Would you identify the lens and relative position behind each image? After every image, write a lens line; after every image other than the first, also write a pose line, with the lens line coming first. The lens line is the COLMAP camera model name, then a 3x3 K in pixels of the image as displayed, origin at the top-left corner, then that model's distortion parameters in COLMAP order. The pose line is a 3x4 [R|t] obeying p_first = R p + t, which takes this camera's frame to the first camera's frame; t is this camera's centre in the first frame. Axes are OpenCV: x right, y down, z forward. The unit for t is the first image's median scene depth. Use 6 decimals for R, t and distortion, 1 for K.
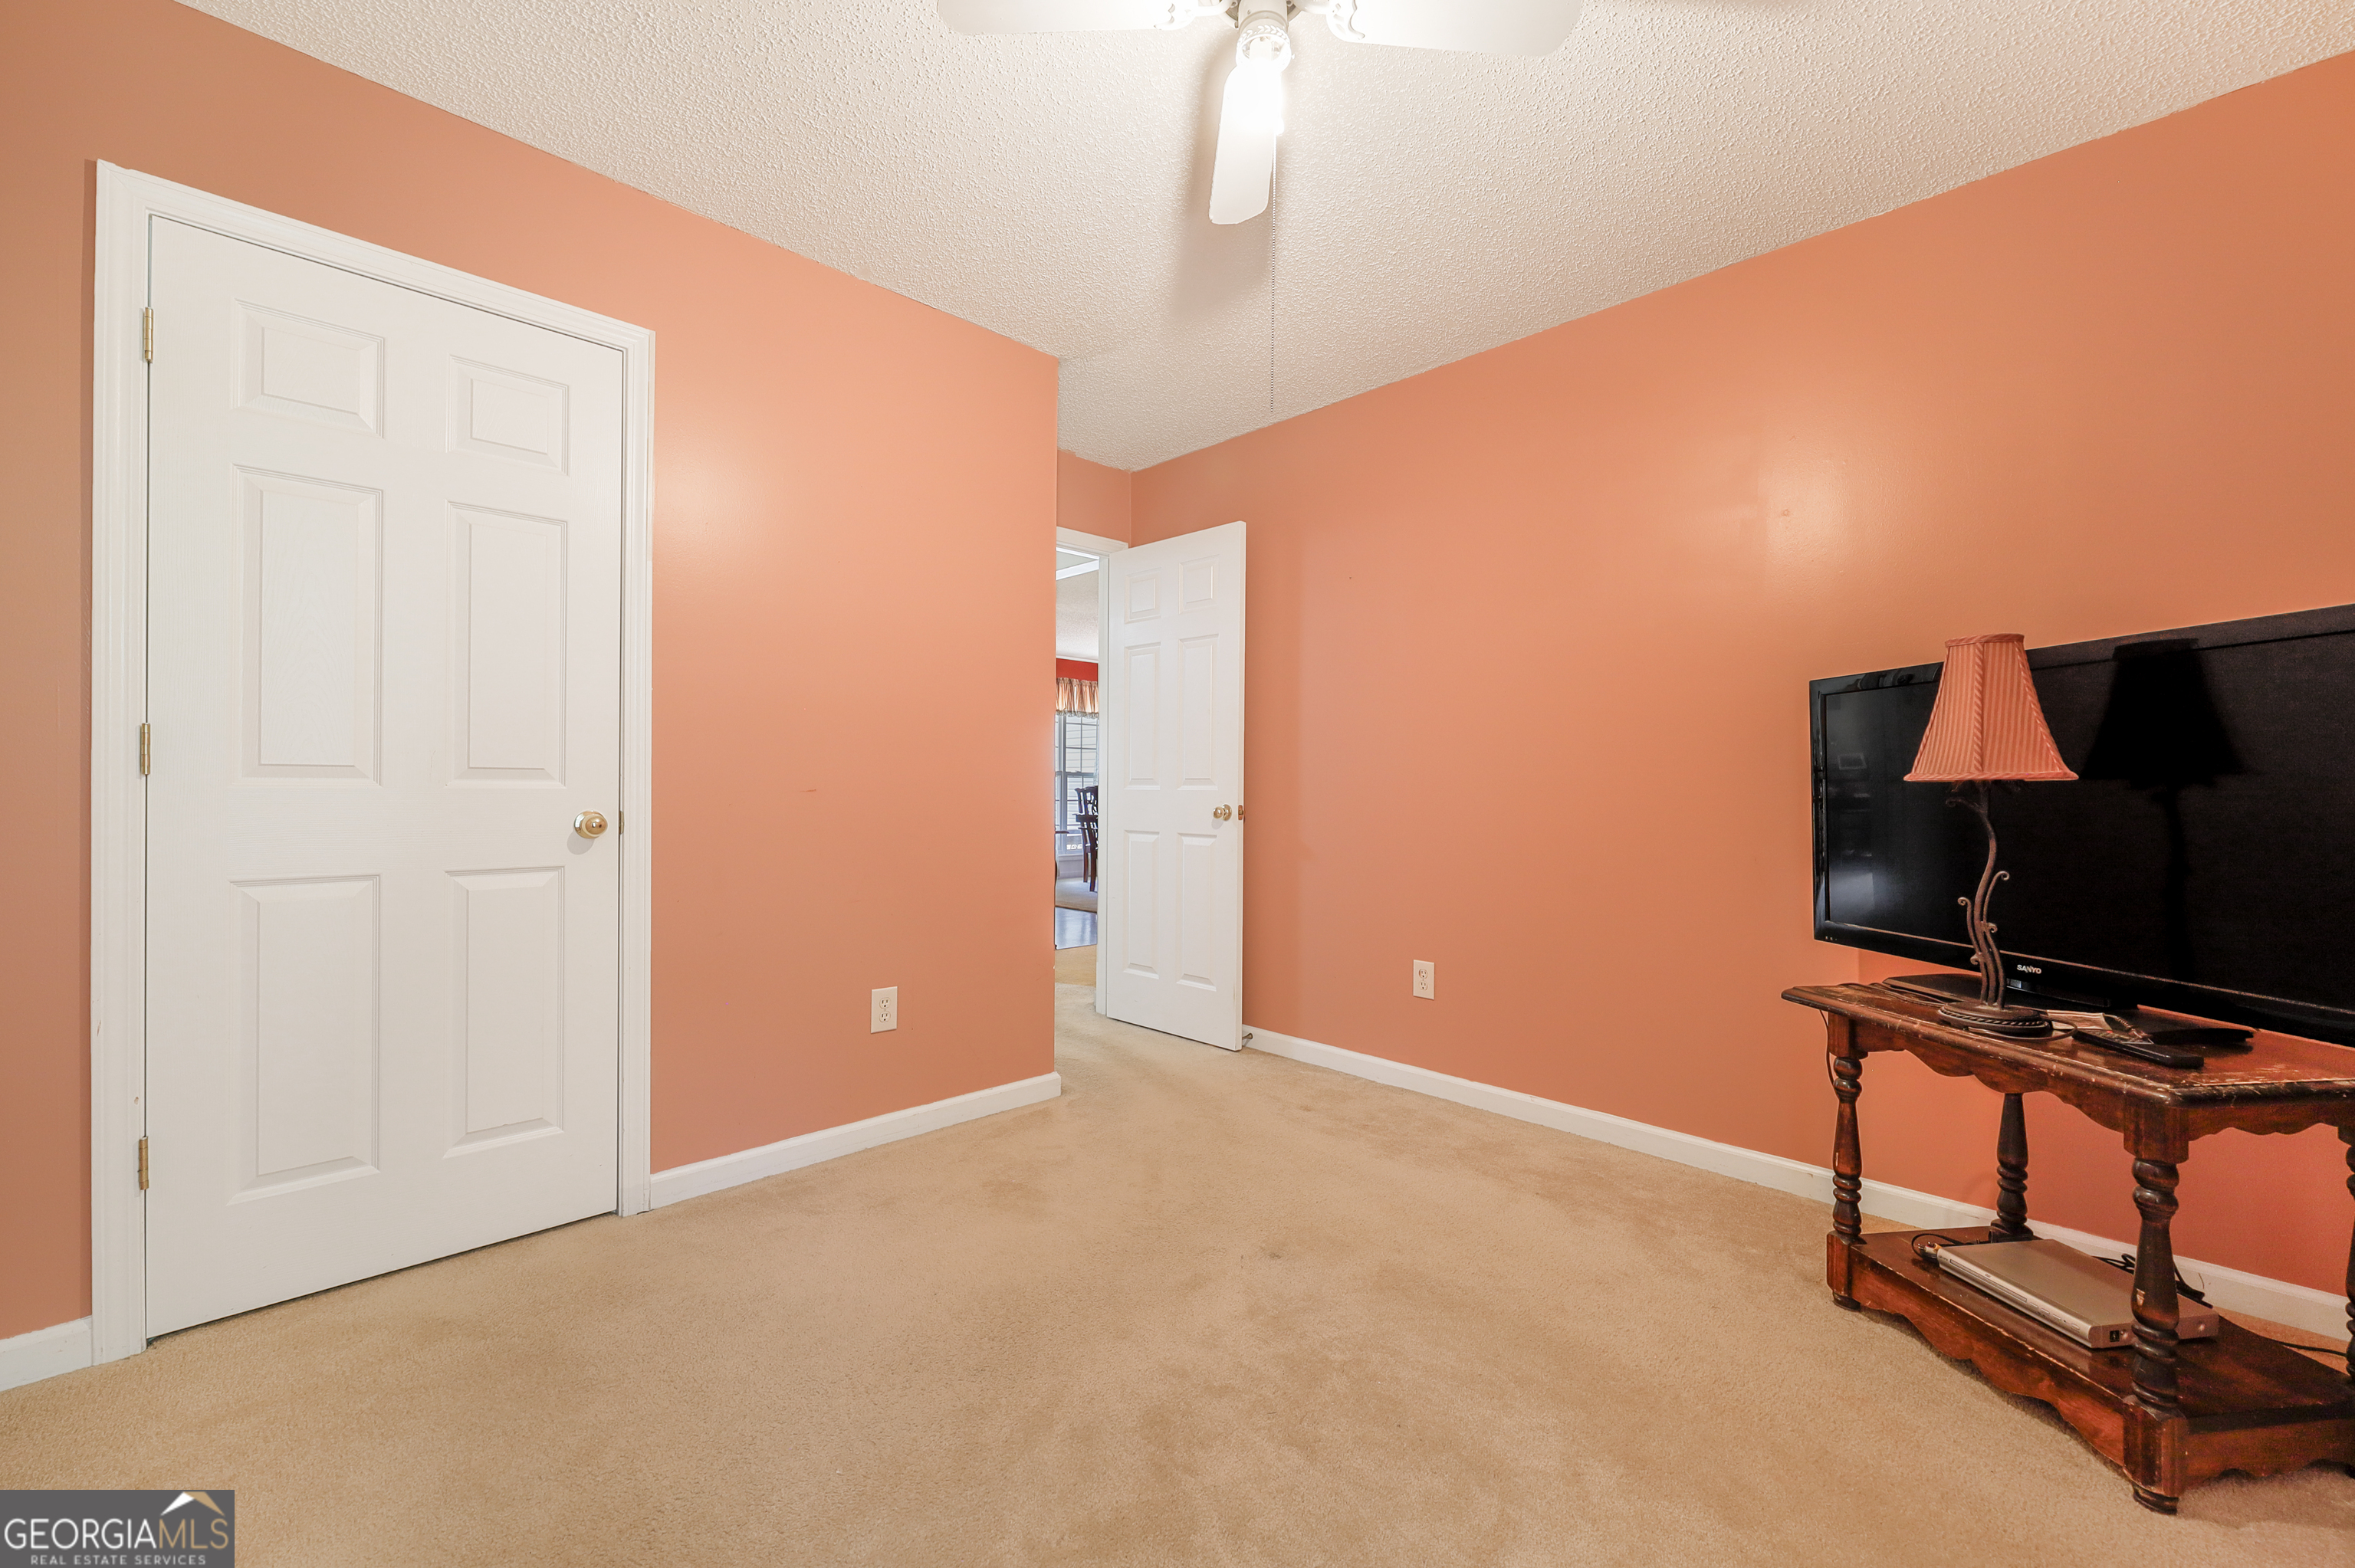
lens RADIAL K [[959.6, 0, 1183.1], [0, 959.6, 776.1], [0, 0, 1]] dist [0.004430, 0.000009]
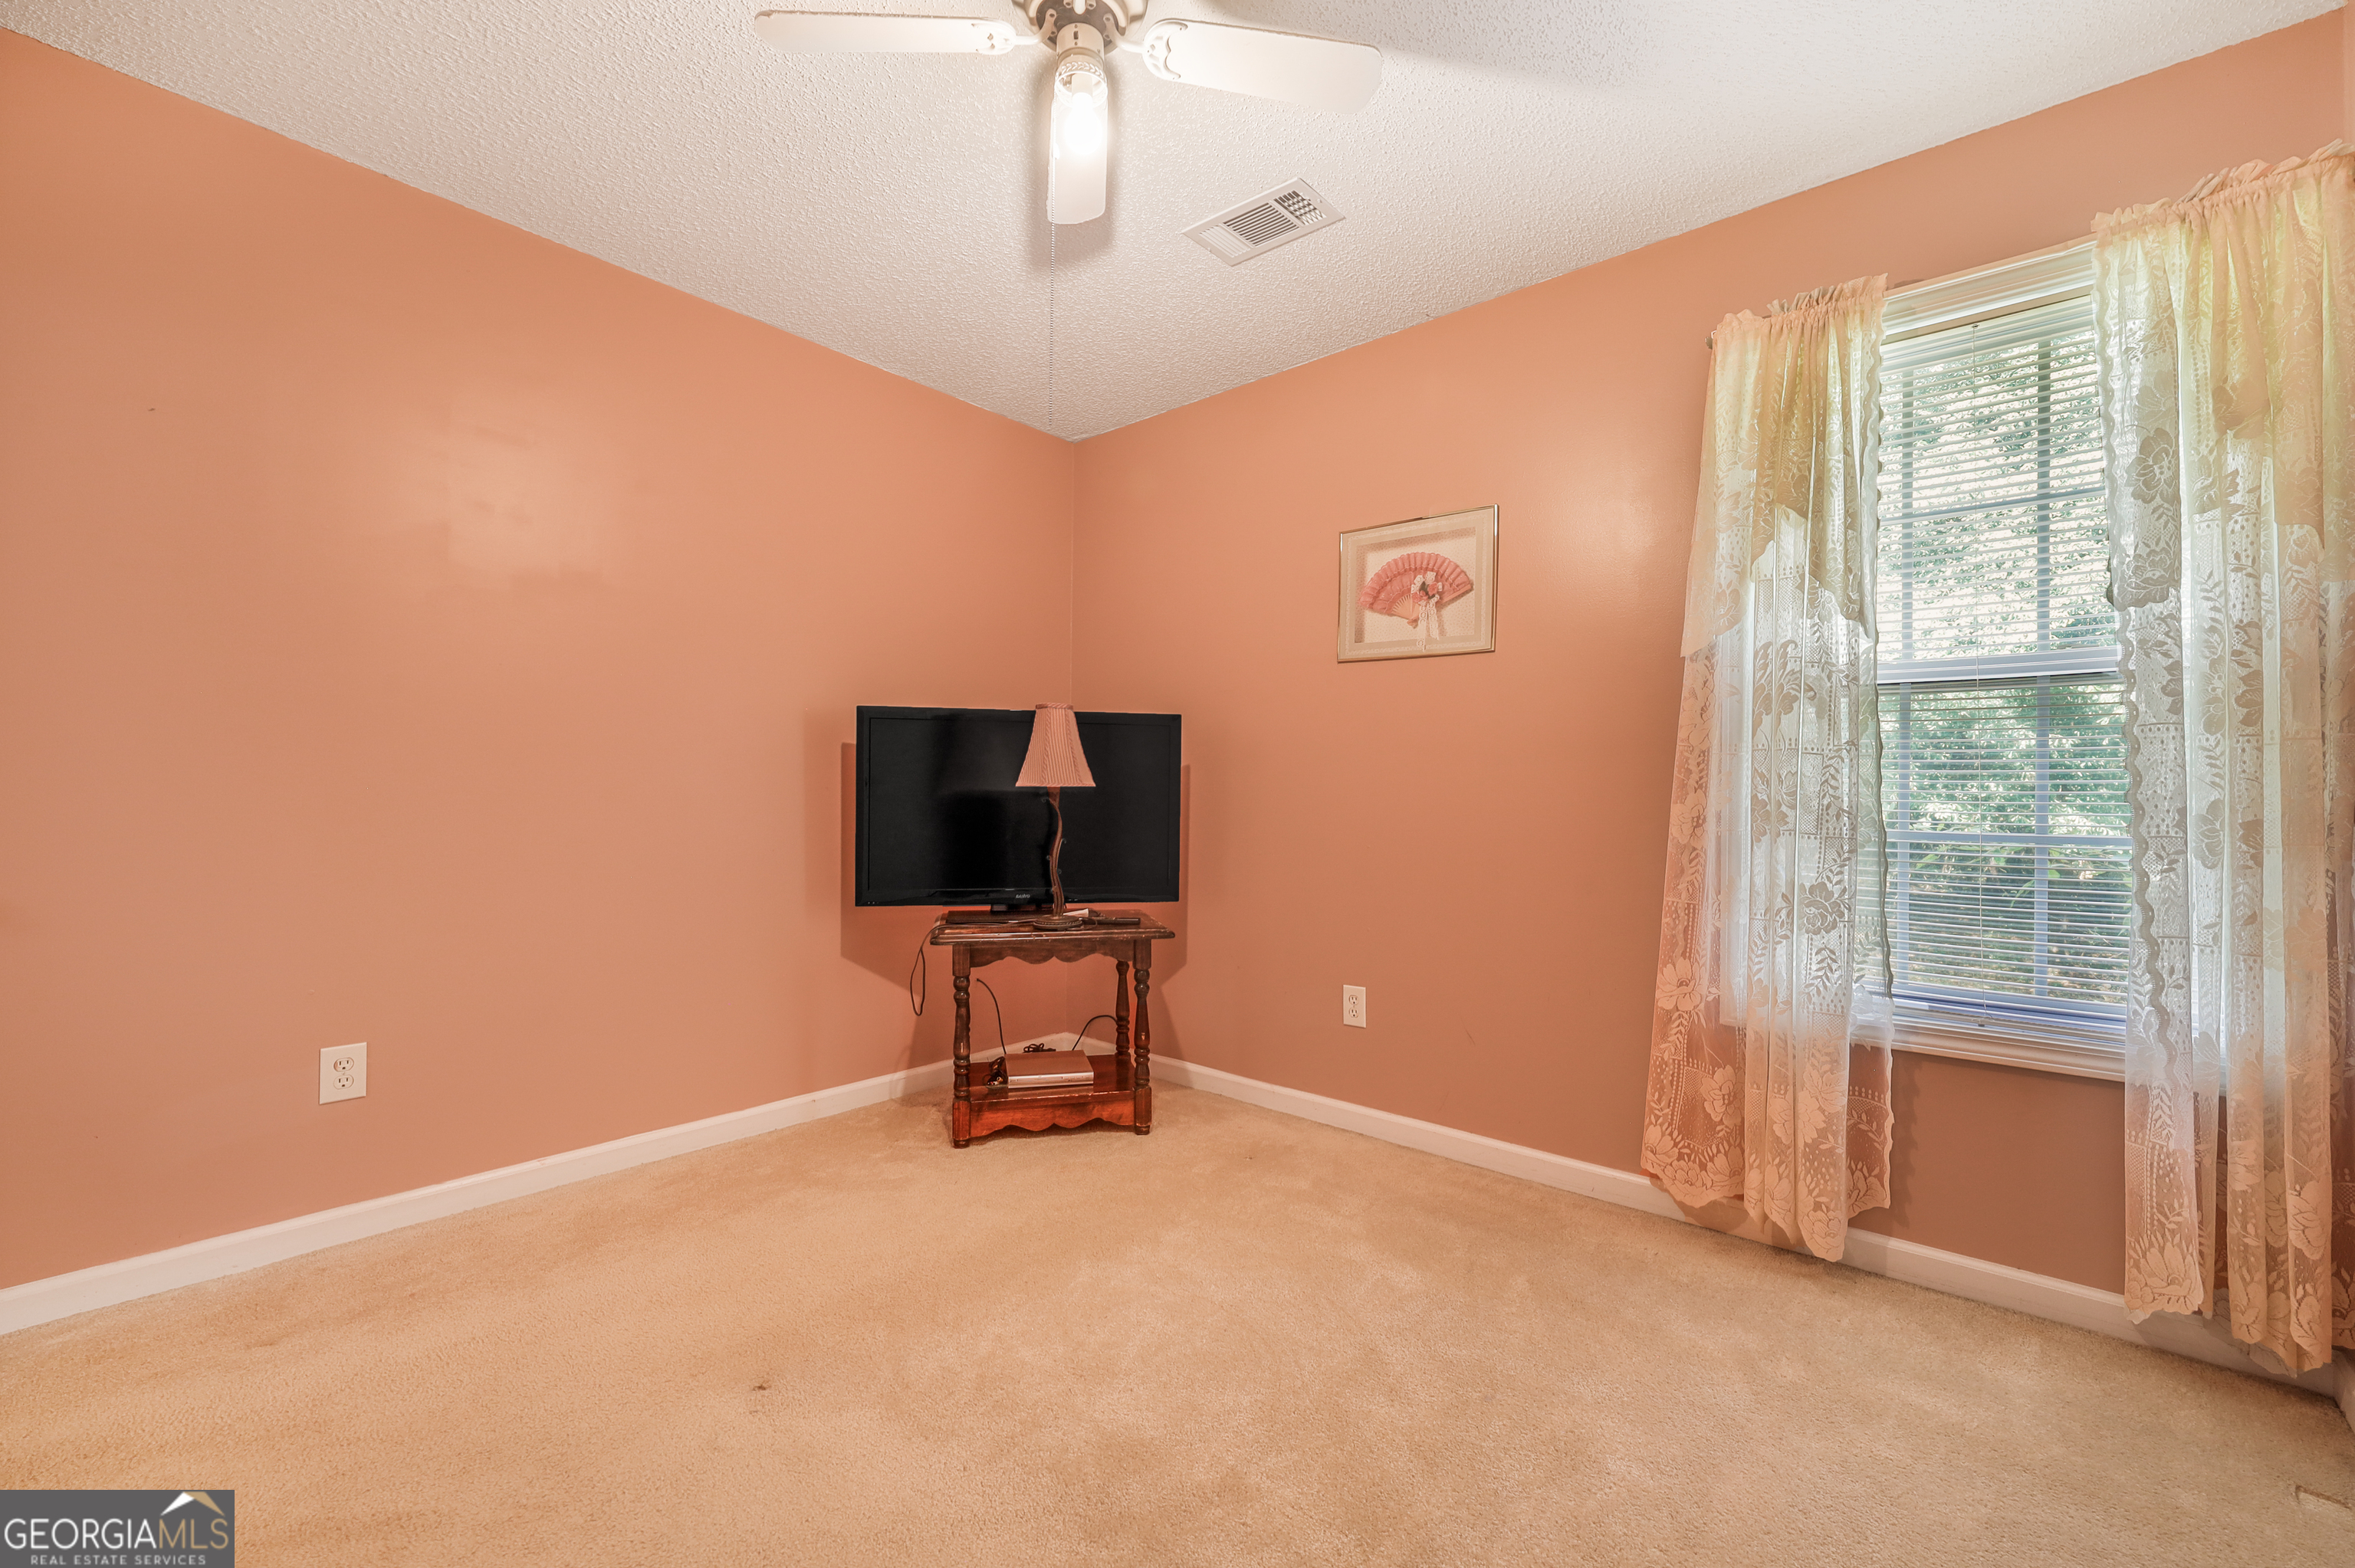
lens RADIAL K [[959.6, 0, 1185.1], [0, 959.6, 781.7], [0, 0, 1]] dist [0.004430, 0.000009]
pose [[-0.061640, 0.000395, 0.998098, -0.834211], [-0.015362, 0.999881, -0.001345, -0.003877], [-0.997980, -0.015416, -0.061627, 0.817399]]
